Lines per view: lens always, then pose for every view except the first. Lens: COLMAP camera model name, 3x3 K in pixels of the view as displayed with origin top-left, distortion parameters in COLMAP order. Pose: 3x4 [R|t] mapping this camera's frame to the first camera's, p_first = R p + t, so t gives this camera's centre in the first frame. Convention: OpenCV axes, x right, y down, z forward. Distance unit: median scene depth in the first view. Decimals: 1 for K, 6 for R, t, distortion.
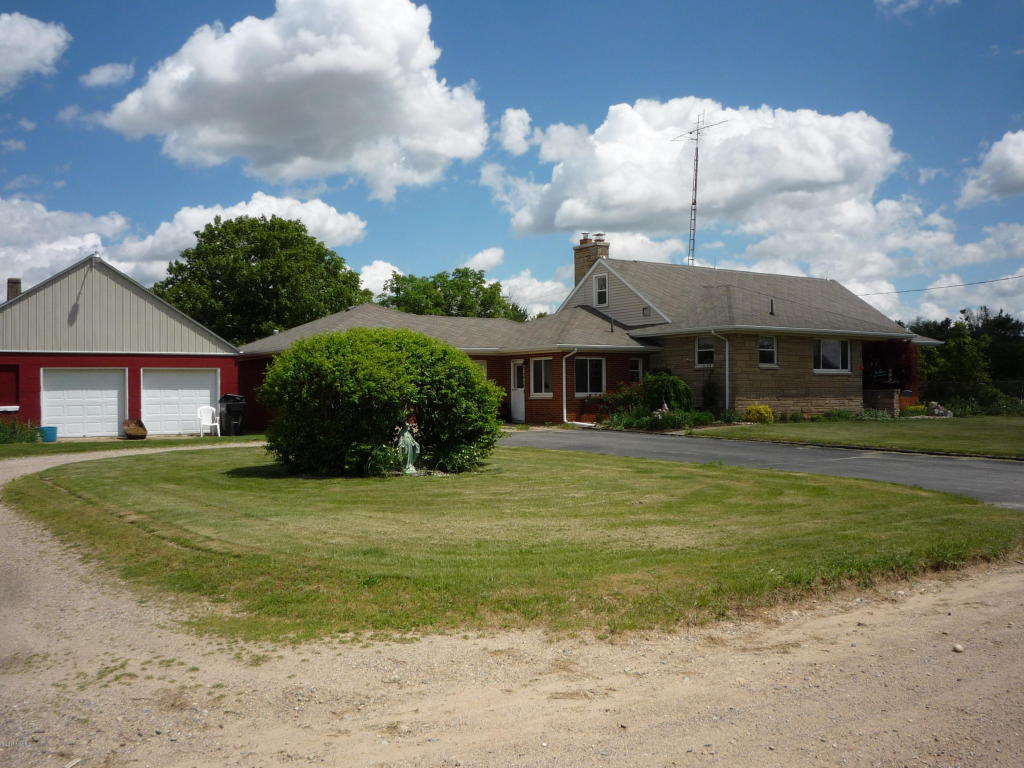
lens RADIAL K [[1065.3, 0, 511.7], [0, 1065.3, 384.6], [0, 0, 1]] dist [-0.041516, 0.000000]
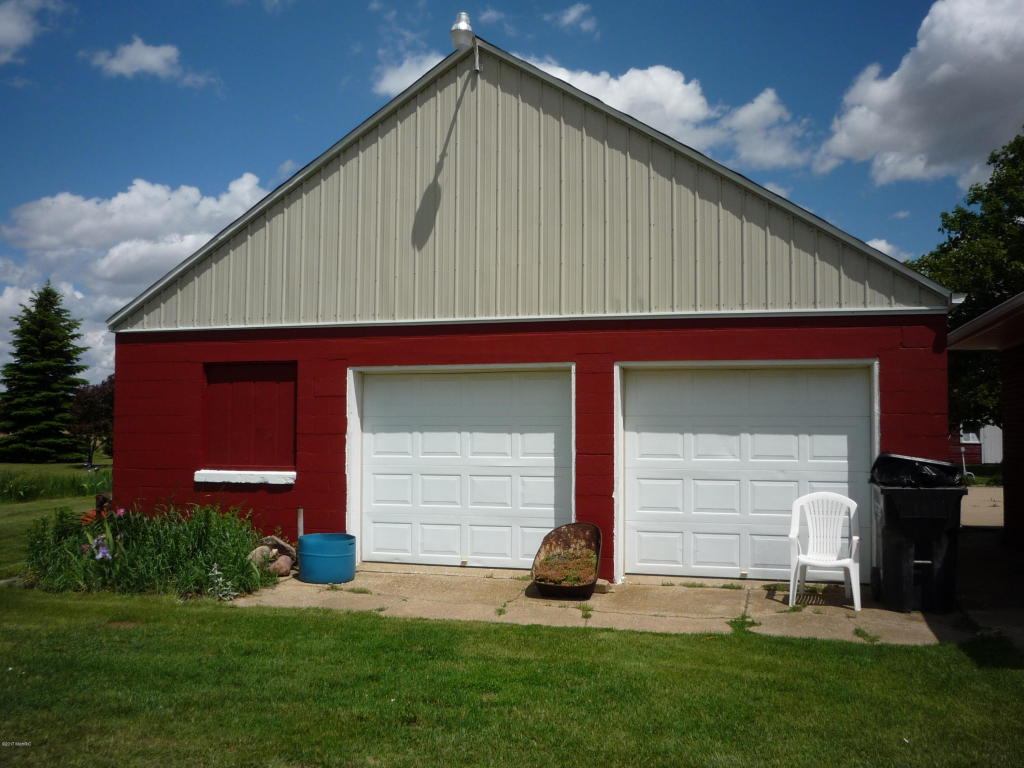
lens RADIAL K [[961.5, 0, 525.2], [0, 961.5, 375.8], [0, 0, 1]] dist [-0.045000, 0.000000]
pose [[0.669902, -0.026028, -0.741993, -0.149783], [-0.013294, 0.998805, -0.047039, 0.001615], [0.742330, 0.041376, 0.668756, 0.769002]]
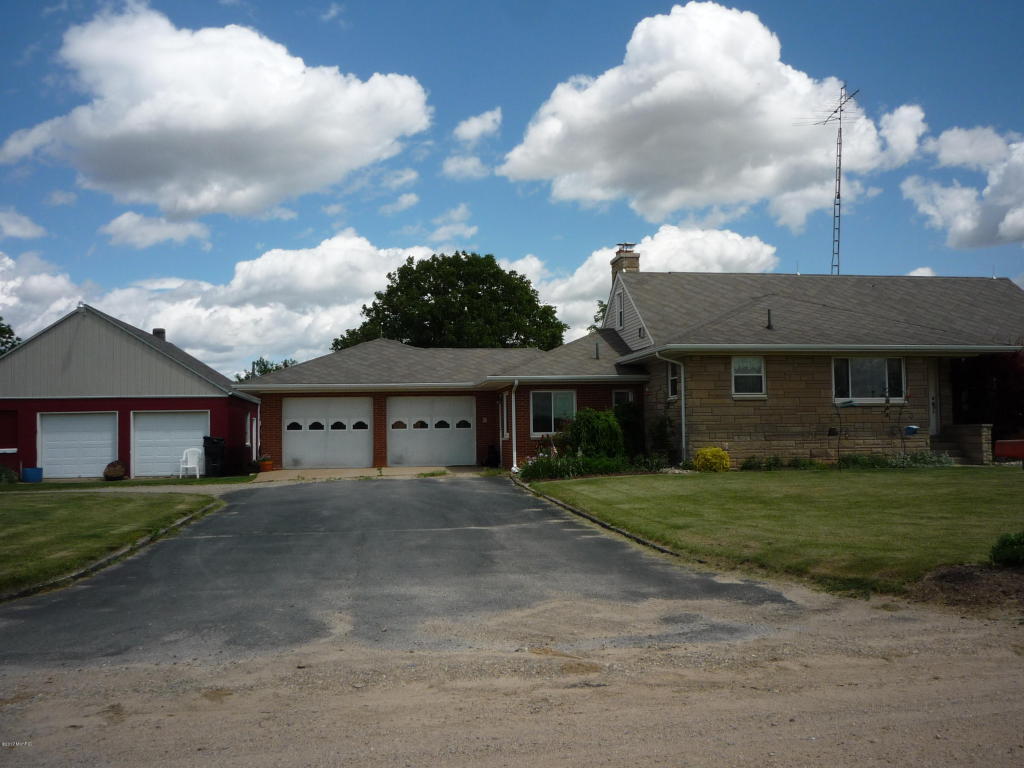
lens RADIAL K [[1065.3, 0, 507.0], [0, 1065.3, 377.9], [0, 0, 1]] dist [-0.041516, 0.000000]
pose [[0.899233, -0.028871, -0.436517, 0.417316], [0.011728, 0.999052, -0.041916, -0.000324], [0.437313, 0.032573, 0.898719, 0.230650]]
